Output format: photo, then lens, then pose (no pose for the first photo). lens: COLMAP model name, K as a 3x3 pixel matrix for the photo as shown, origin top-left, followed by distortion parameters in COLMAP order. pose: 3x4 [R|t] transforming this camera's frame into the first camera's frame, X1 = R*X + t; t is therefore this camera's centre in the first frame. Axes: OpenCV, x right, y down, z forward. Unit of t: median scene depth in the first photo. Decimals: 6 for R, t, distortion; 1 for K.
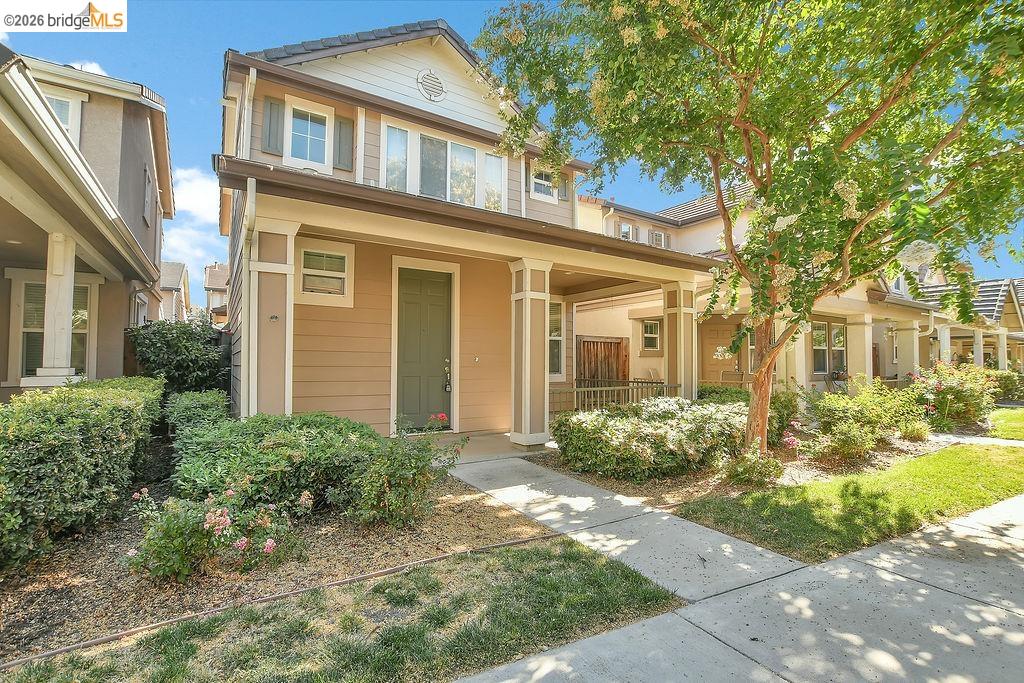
lens RADIAL K [[463.3, 0, 509.4], [0, 463.3, 346.1], [0, 0, 1]] dist [-0.031724, 0.004163]
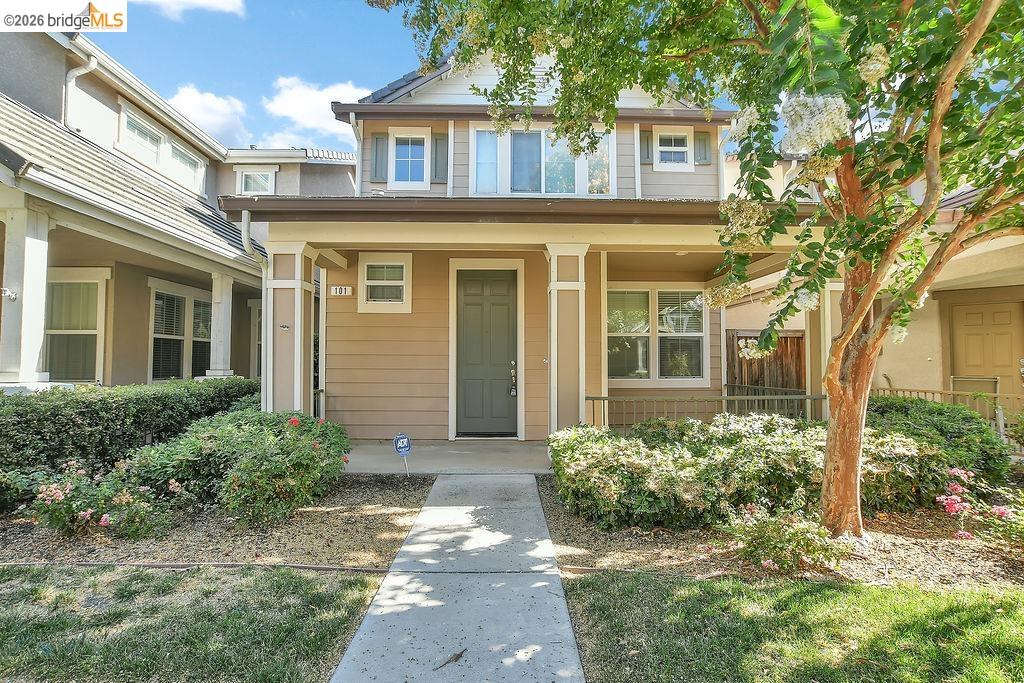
lens RADIAL K [[463.3, 0, 511.8], [0, 463.3, 345.5], [0, 0, 1]] dist [-0.031724, 0.004163]
pose [[0.853390, -0.024000, -0.520720, 0.425733], [0.021755, 0.999709, -0.010423, 0.006936], [0.520819, -0.002433, 0.853664, 0.232345]]
